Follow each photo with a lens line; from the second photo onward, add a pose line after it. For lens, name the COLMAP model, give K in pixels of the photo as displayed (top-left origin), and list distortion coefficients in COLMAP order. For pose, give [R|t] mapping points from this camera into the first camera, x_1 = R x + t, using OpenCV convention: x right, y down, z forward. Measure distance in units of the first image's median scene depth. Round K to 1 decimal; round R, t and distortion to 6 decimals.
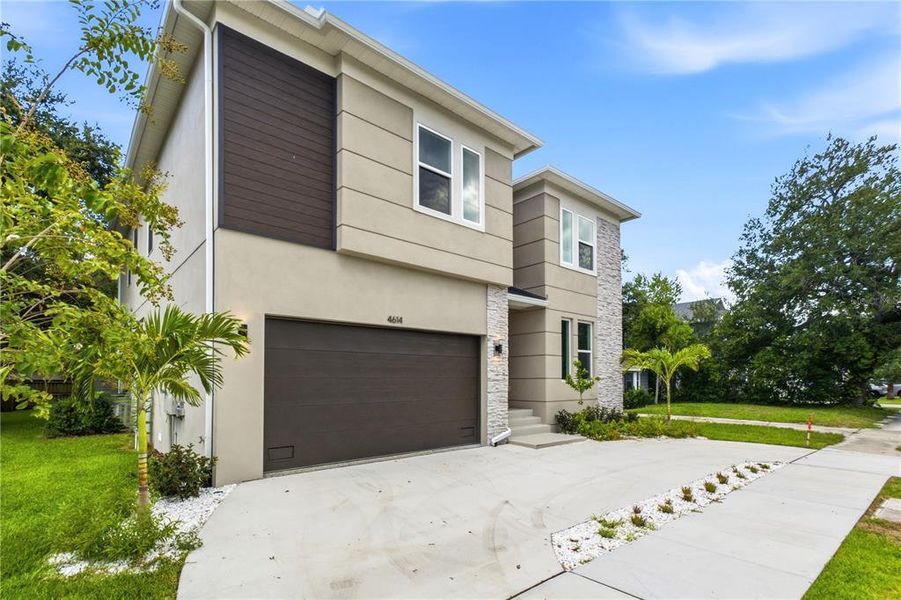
lens RADIAL K [[423.3, 0, 451.2], [0, 423.3, 299.5], [0, 0, 1]] dist [-0.000094, -0.000113]
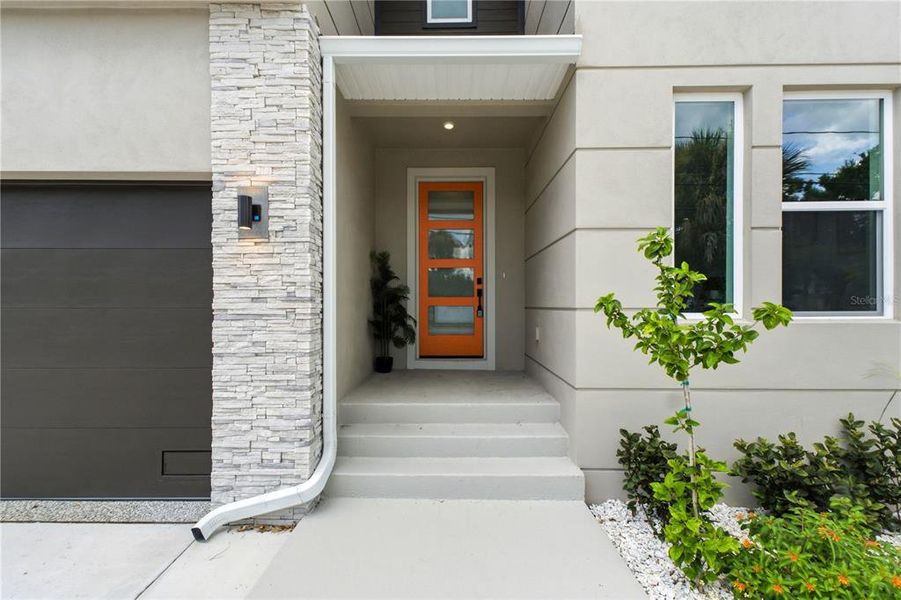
lens RADIAL K [[382.7, 0, 449.3], [0, 382.7, 289.3], [0, 0, 1]] dist [0.000755, -0.000013]
pose [[0.745704, -0.035475, -0.665332, 0.389366], [0.131610, 0.986749, 0.094896, 0.160037], [0.653149, -0.158329, 0.740492, 0.872179]]
